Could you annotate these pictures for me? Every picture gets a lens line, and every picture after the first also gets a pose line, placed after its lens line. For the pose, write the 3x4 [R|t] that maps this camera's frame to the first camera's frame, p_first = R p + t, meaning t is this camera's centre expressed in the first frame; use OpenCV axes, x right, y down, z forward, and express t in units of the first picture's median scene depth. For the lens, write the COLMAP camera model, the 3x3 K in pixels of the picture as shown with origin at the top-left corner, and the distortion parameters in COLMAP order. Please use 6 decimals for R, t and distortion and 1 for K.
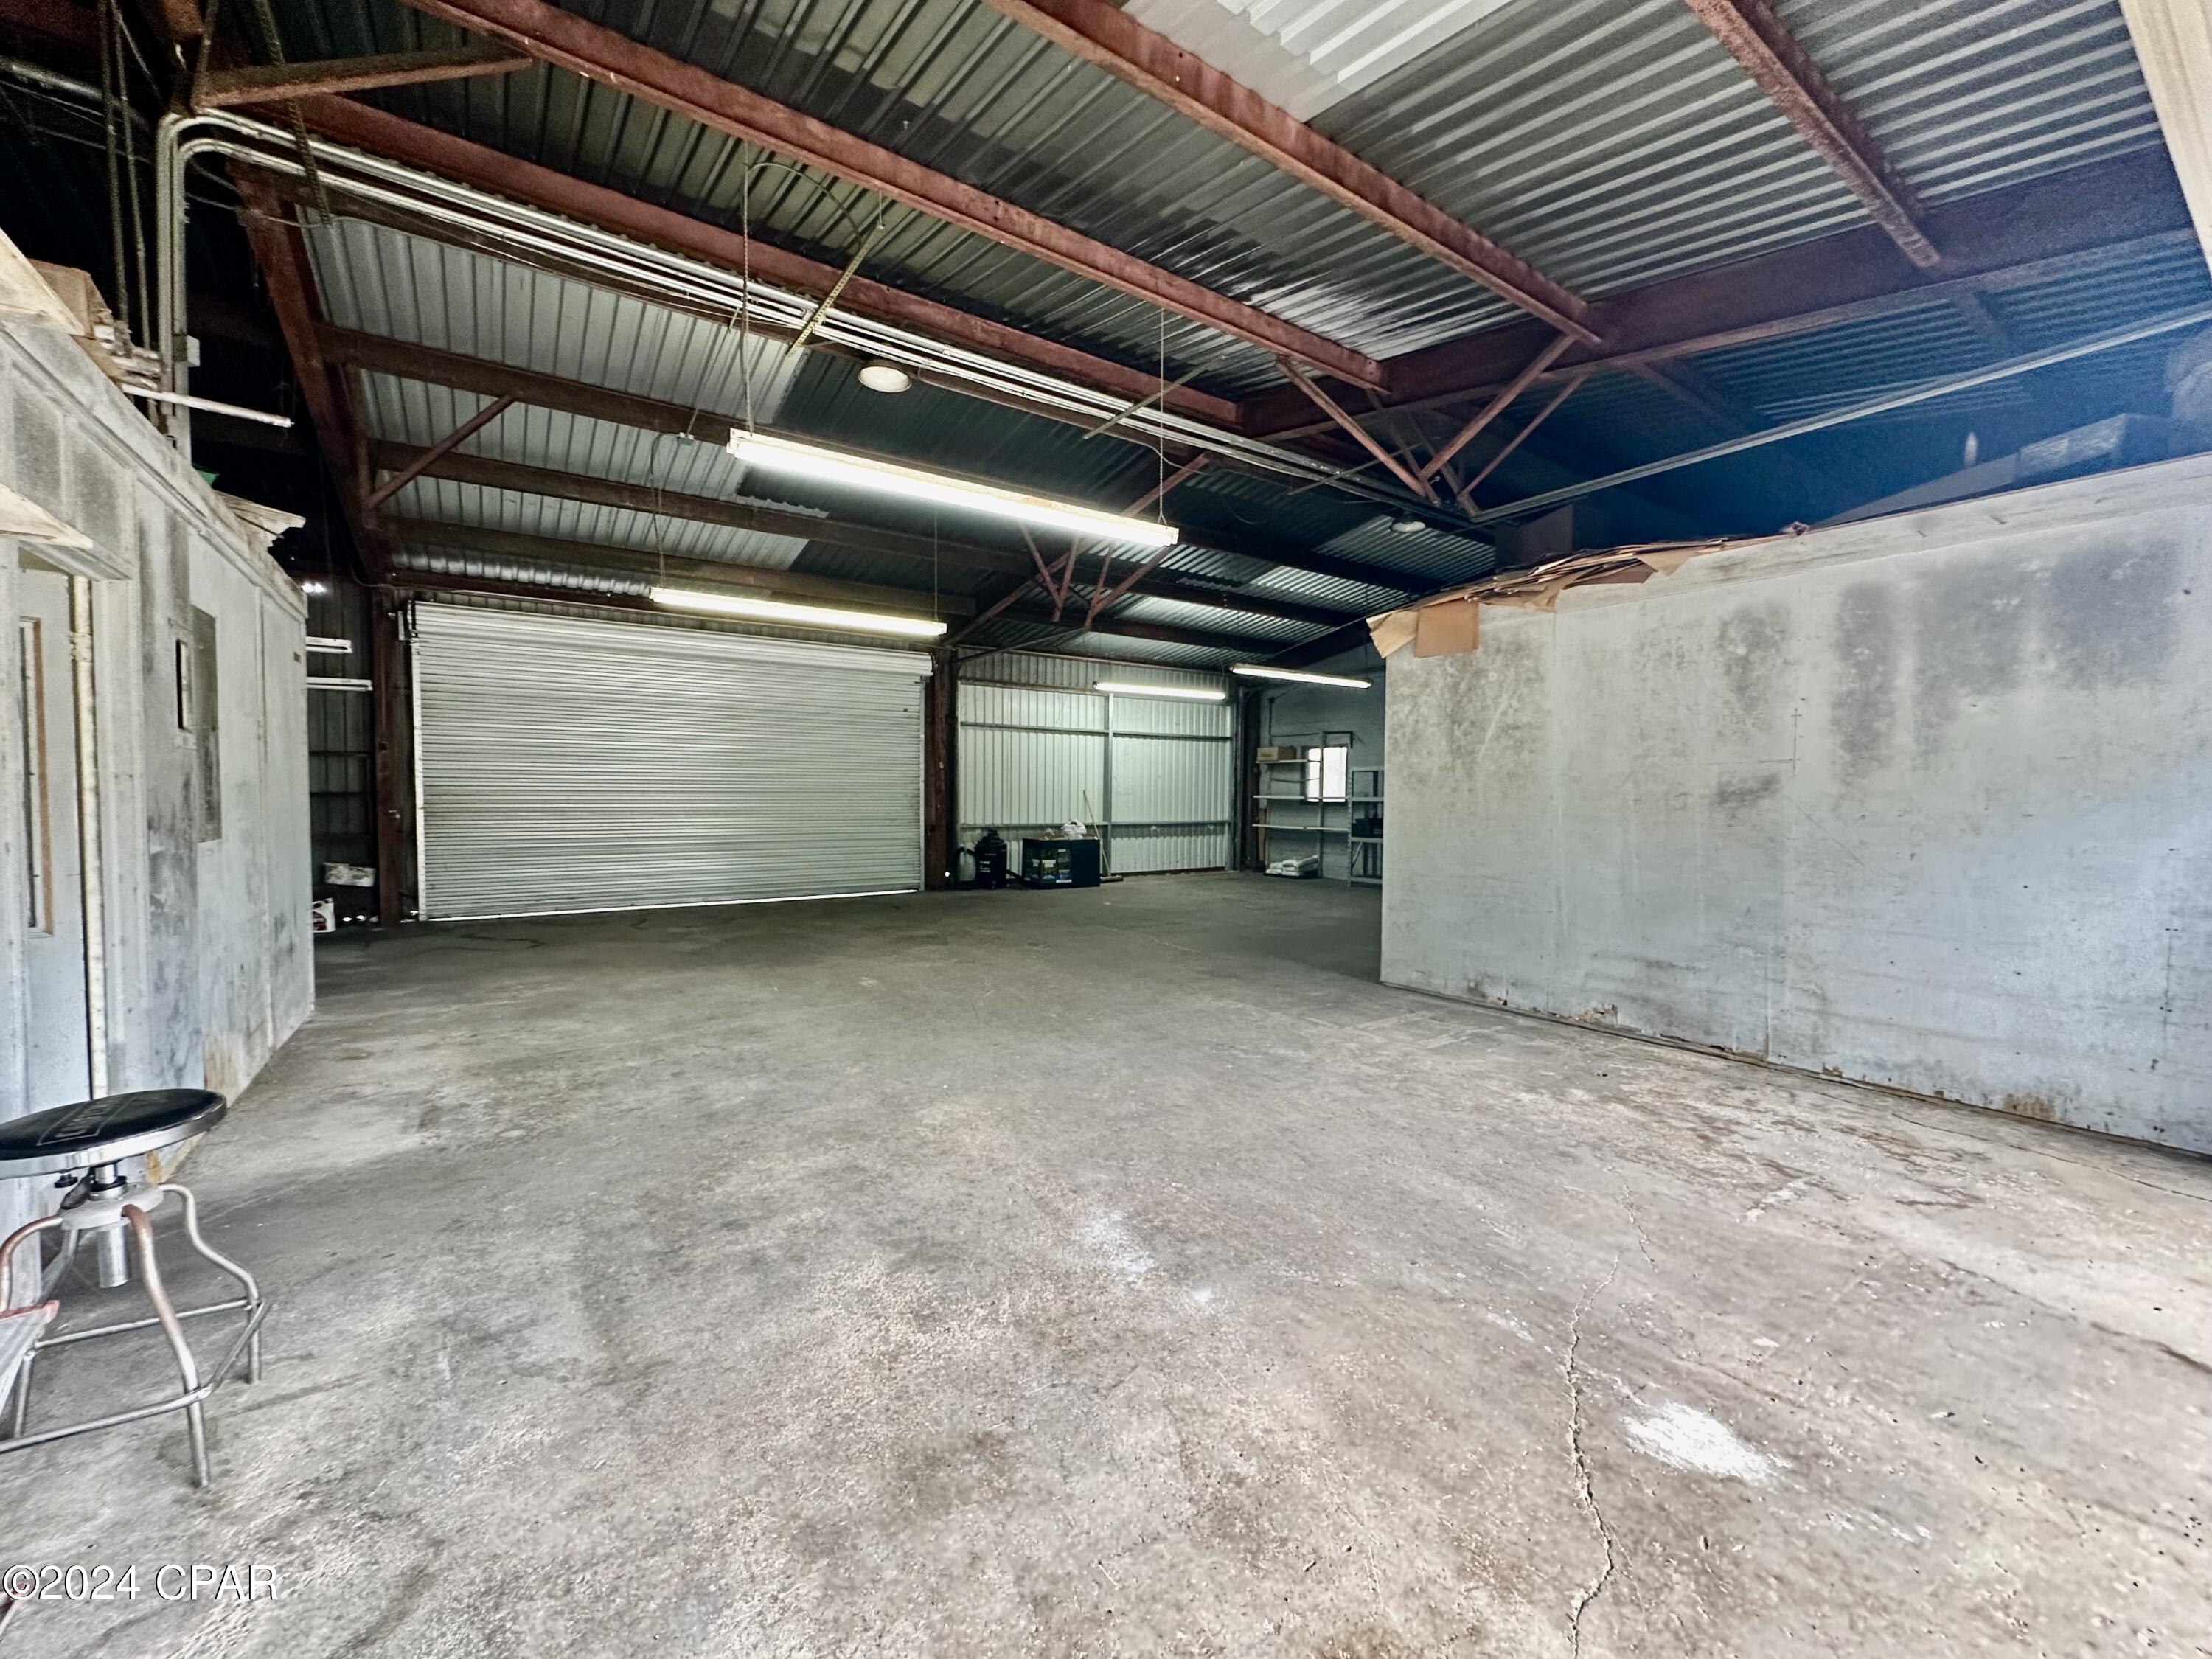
lens RADIAL K [[883.7, 0, 1106.0], [0, 883.7, 829.5], [0, 0, 1]] dist [-0.000216, -0.000170]
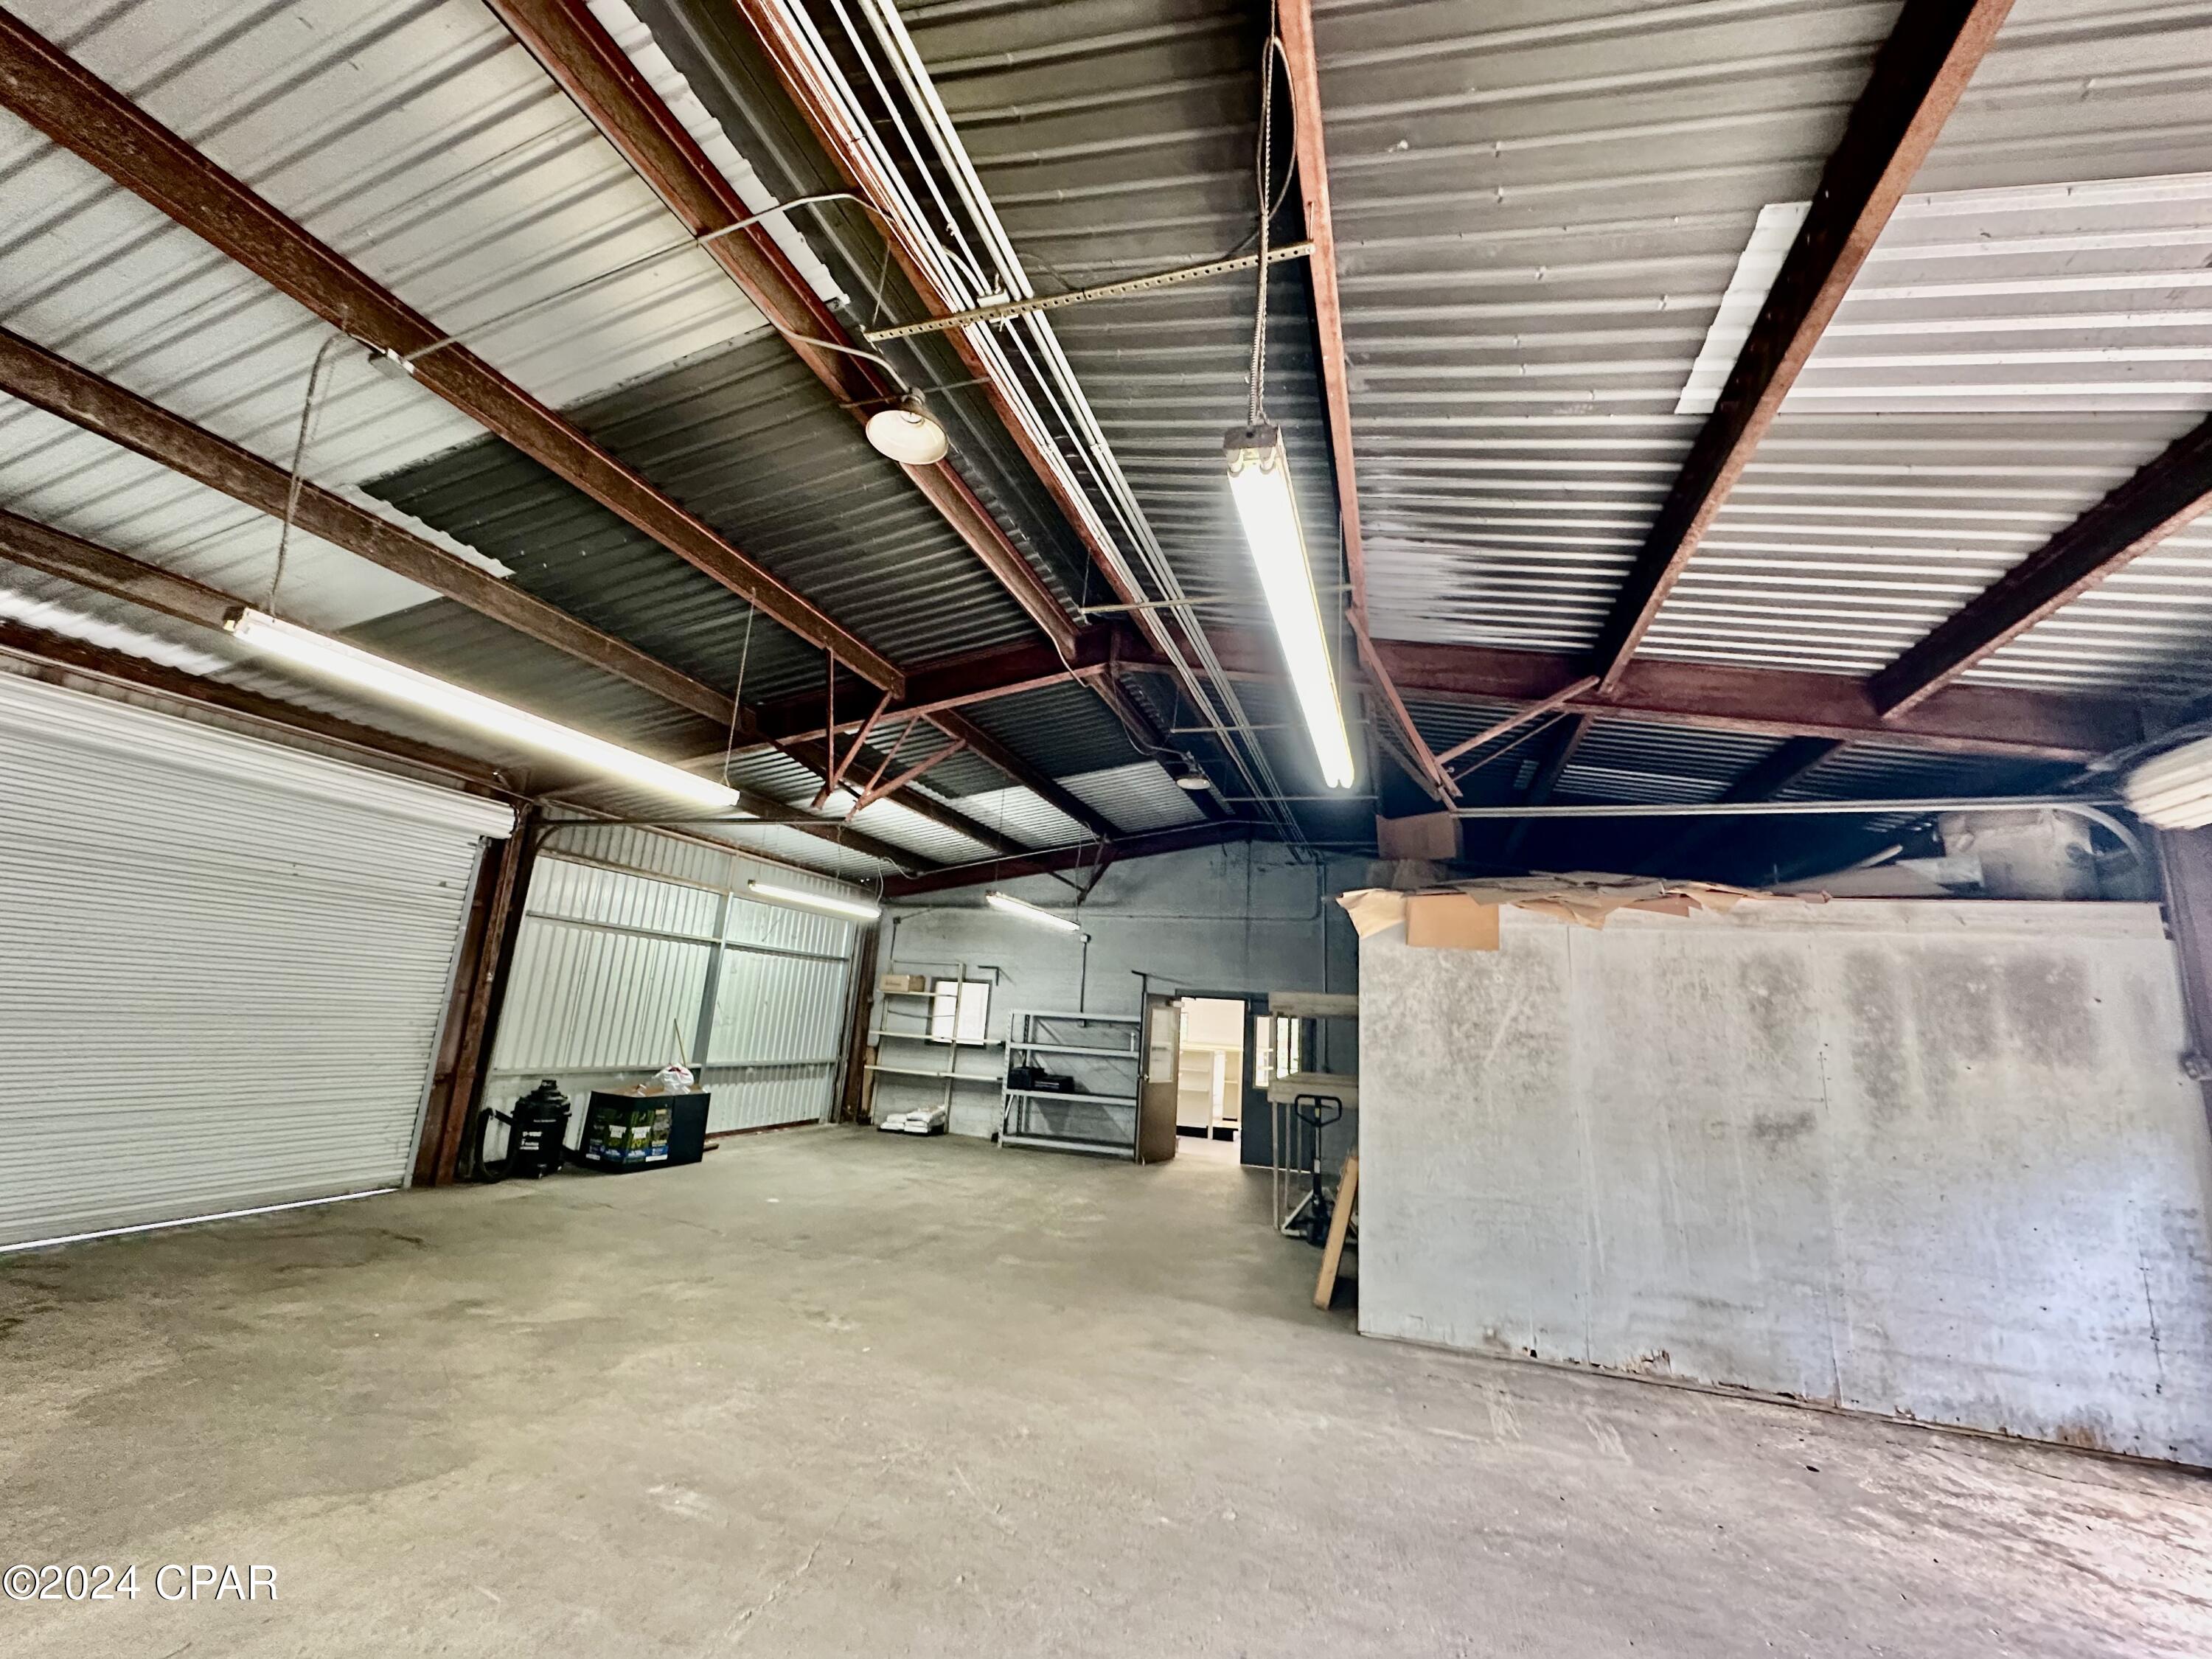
lens RADIAL K [[883.7, 0, 1106.0], [0, 883.7, 829.5], [0, 0, 1]] dist [-0.000216, -0.000170]
pose [[0.794725, 0.170766, 0.582452, -0.538464], [-0.033970, 0.970617, -0.238219, -0.095817], [-0.606018, 0.169533, 0.777175, 0.532516]]
